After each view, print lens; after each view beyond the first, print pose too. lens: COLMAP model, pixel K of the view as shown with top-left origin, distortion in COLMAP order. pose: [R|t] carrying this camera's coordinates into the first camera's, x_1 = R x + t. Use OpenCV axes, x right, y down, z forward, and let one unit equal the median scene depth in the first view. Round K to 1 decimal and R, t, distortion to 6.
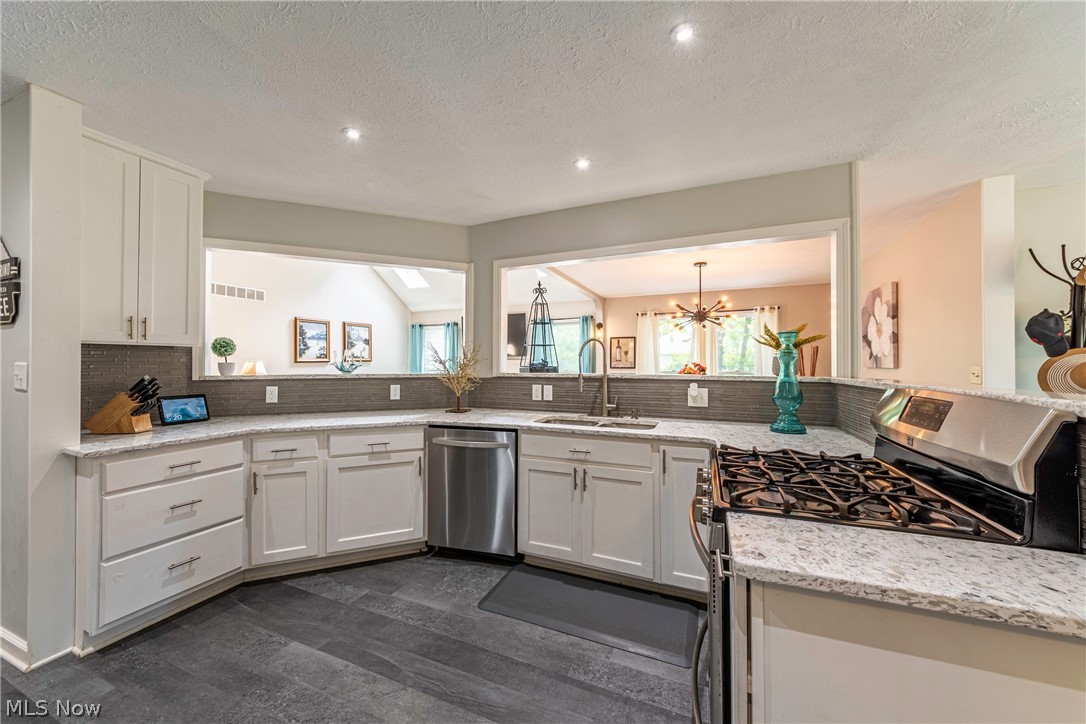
lens RADIAL K [[391.9, 0, 541.2], [0, 391.9, 359.7], [0, 0, 1]] dist [-0.000974, -0.000215]
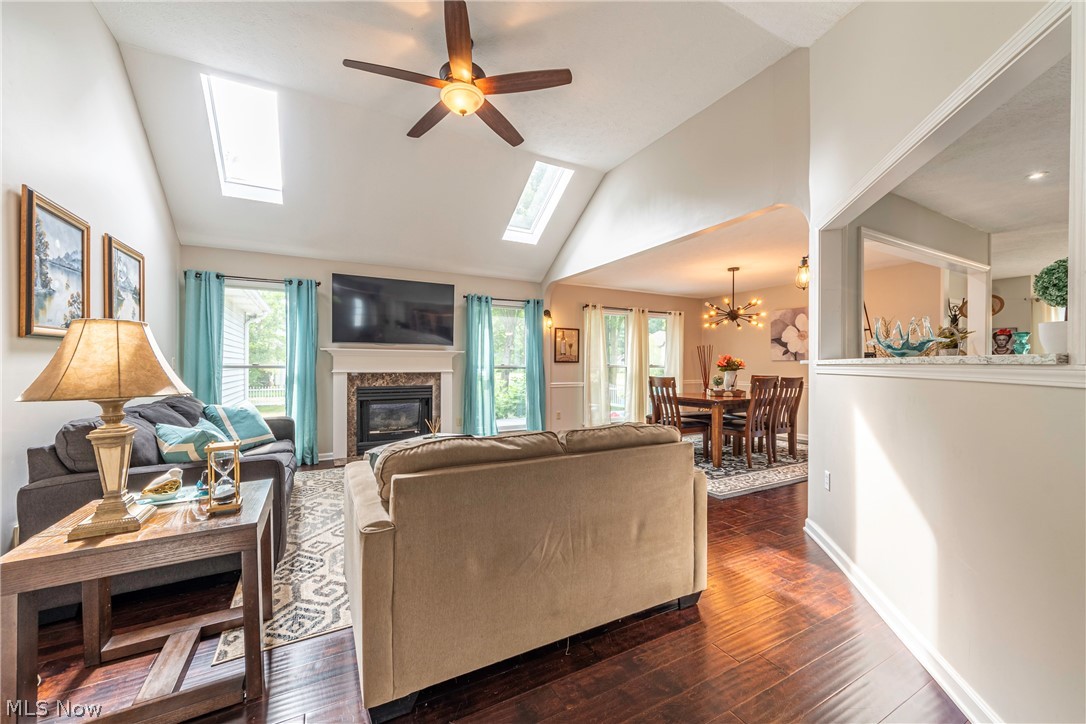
lens RADIAL K [[412.2, 0, 543.0], [0, 412.2, 362.0], [0, 0, 1]] dist [0.008507, 0.000074]
pose [[0.625363, 0.006062, 0.780310, -1.072580], [-0.010553, 0.999944, 0.000690, 0.038439], [-0.780263, -0.008667, 0.625392, 0.827669]]
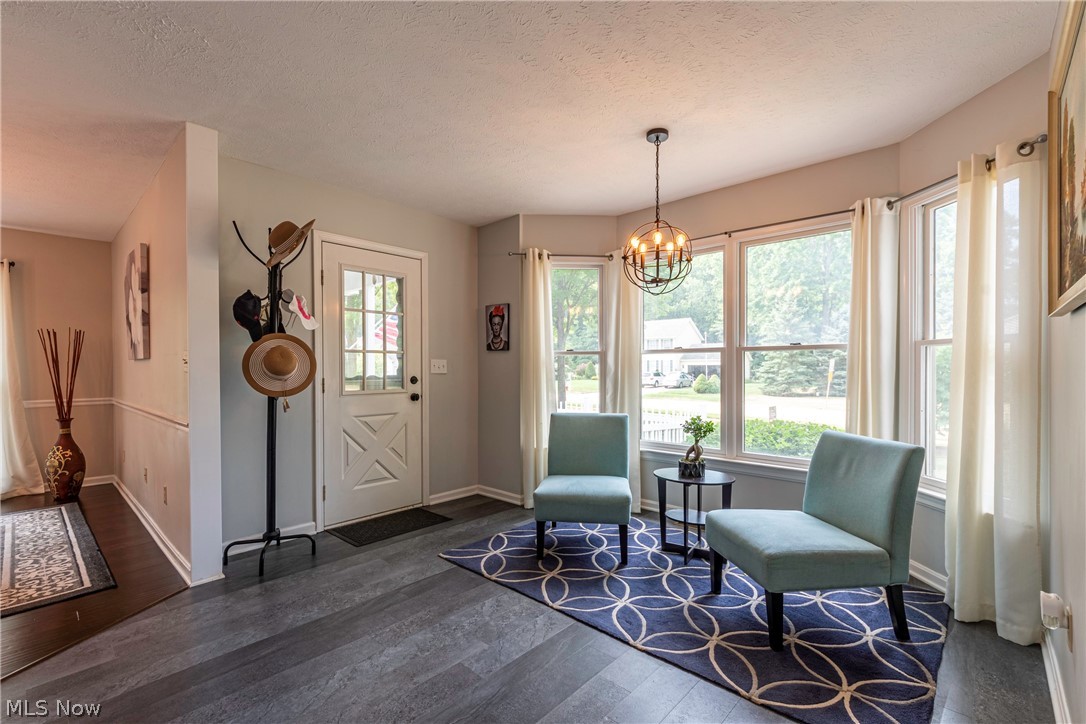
lens RADIAL K [[481.4, 0, 547.2], [0, 481.4, 373.2], [0, 0, 1]] dist [-0.001015, -0.000069]
pose [[0.331624, -0.014285, 0.943303, 0.284591], [-0.007041, 0.999820, 0.017616, 0.028126], [-0.943385, -0.012484, 0.331464, -0.037023]]
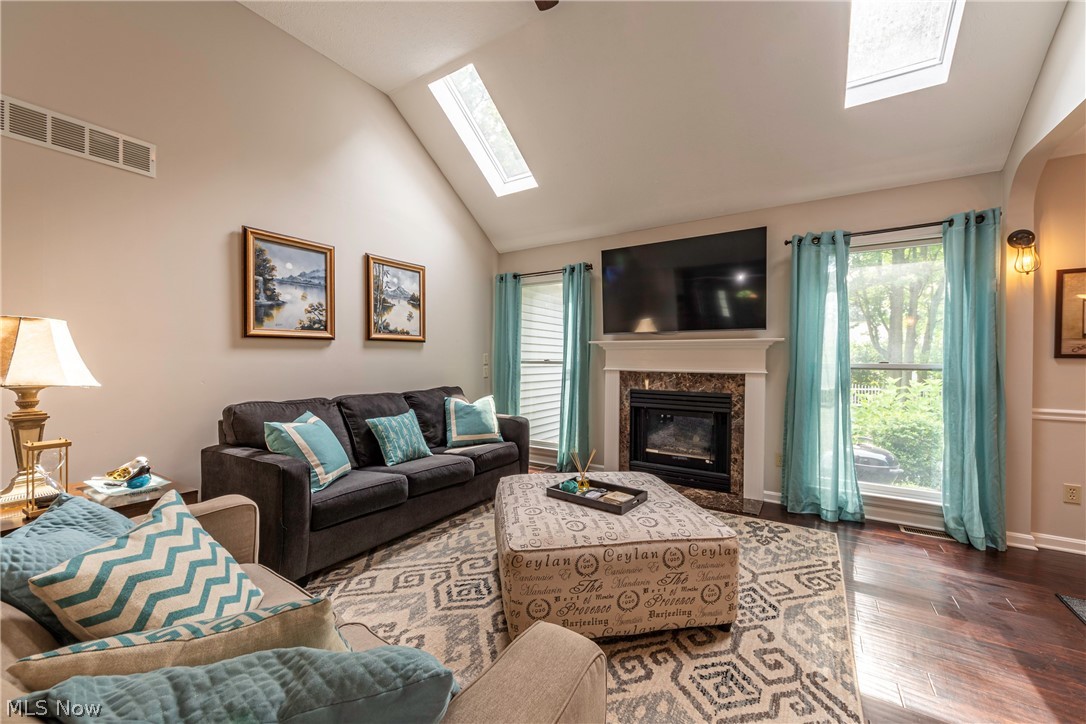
lens RADIAL K [[422.3, 0, 545.2], [0, 422.3, 361.5], [0, 0, 1]] dist [-0.007996, 0.000142]
pose [[0.986656, 0.008285, -0.162609, -0.411420], [-0.006117, 0.999886, 0.013831, 0.042740], [0.162705, -0.012652, 0.986594, 1.044824]]
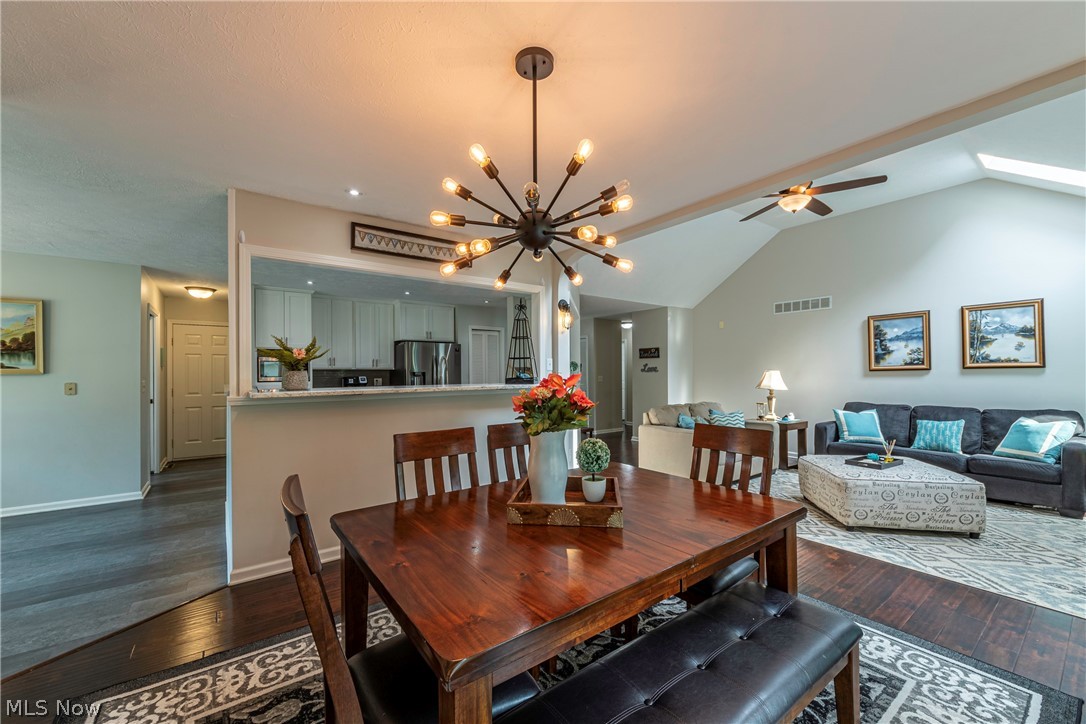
lens RADIAL K [[426.2, 0, 539.7], [0, 426.2, 374.5], [0, 0, 1]] dist [-0.021672, 0.005446]
pose [[-0.510449, 0.007351, -0.859876, 0.867794], [0.016211, 0.999868, -0.001075, 0.007664], [0.859755, -0.014488, -0.510501, 1.455241]]
